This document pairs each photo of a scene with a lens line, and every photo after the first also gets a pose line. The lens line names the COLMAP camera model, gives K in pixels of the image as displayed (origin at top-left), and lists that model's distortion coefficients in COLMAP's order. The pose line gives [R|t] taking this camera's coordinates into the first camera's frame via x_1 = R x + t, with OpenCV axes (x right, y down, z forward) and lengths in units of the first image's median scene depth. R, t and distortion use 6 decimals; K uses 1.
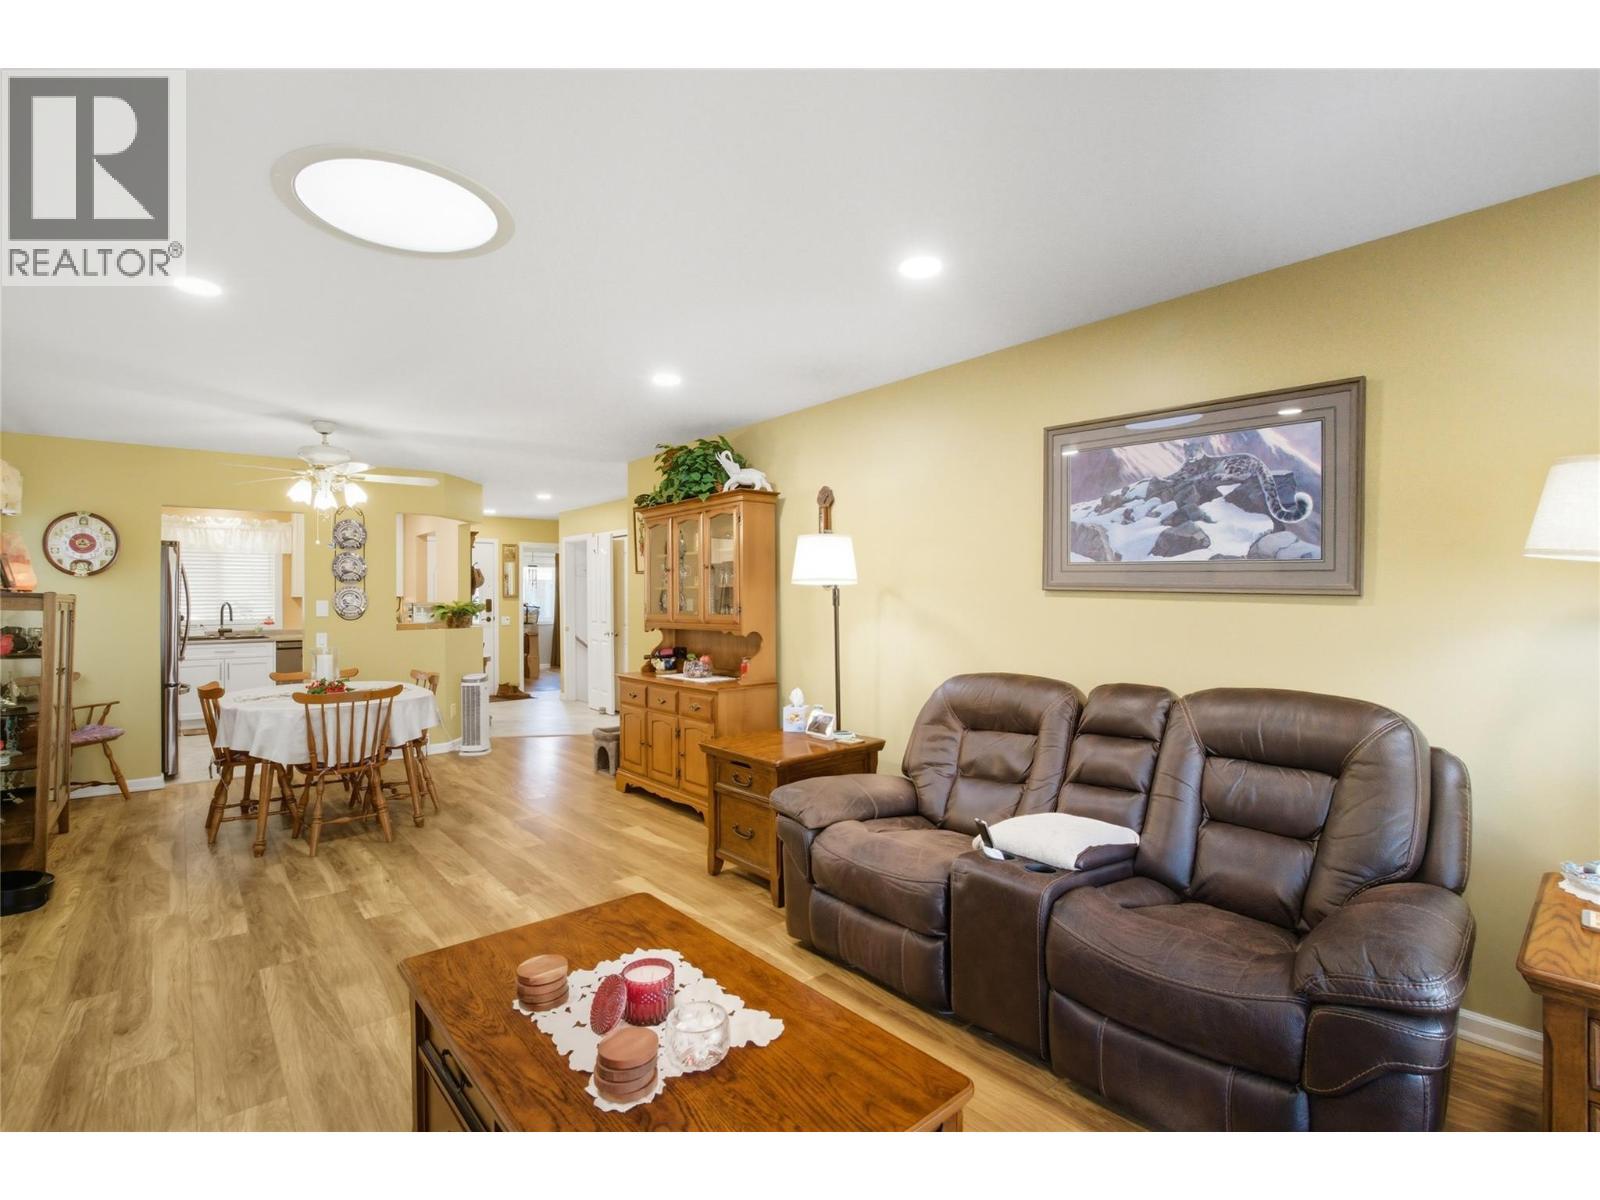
lens RADIAL K [[755.8, 0, 786.3], [0, 755.8, 593.1], [0, 0, 1]] dist [-0.029410, 0.003865]
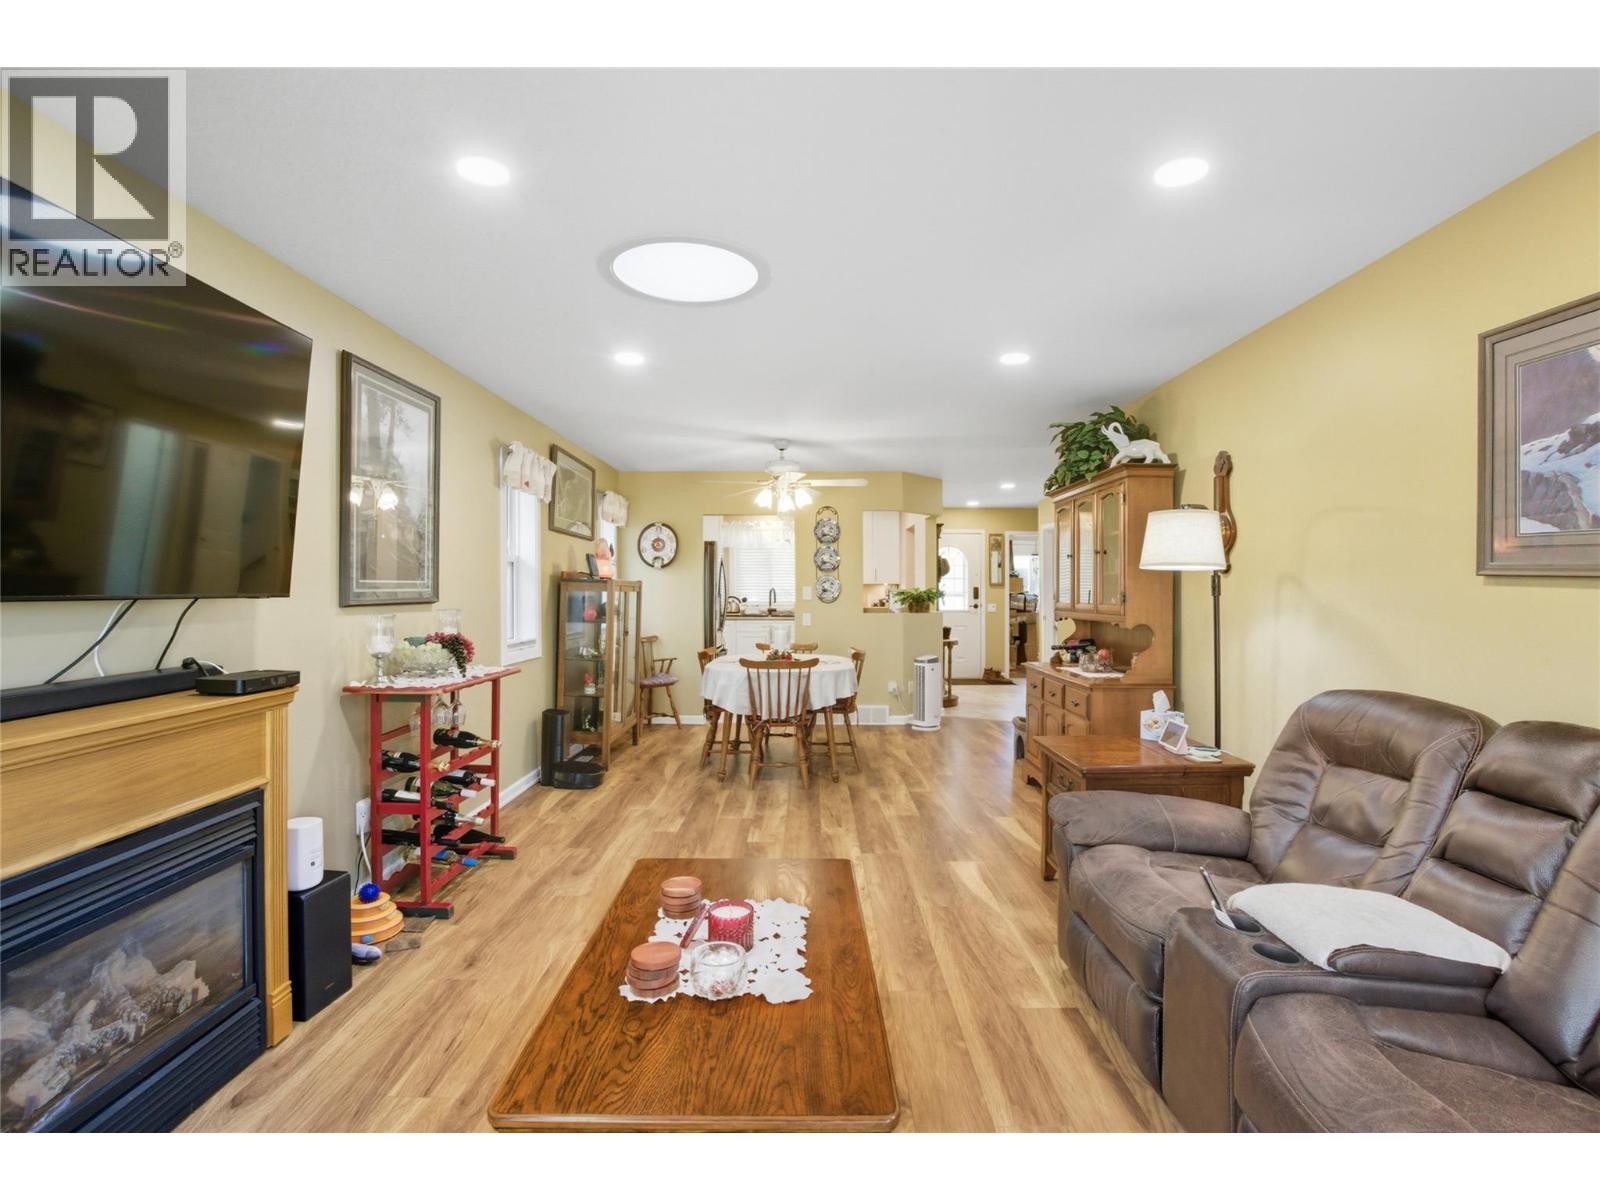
lens RADIAL K [[755.8, 0, 790.1], [0, 755.8, 594.7], [0, 0, 1]] dist [-0.029410, 0.003865]
pose [[0.762331, 0.013770, -0.647041, 0.212809], [-0.003297, 0.999843, 0.017394, 0.002663], [0.647179, -0.011127, 0.762257, 0.067904]]
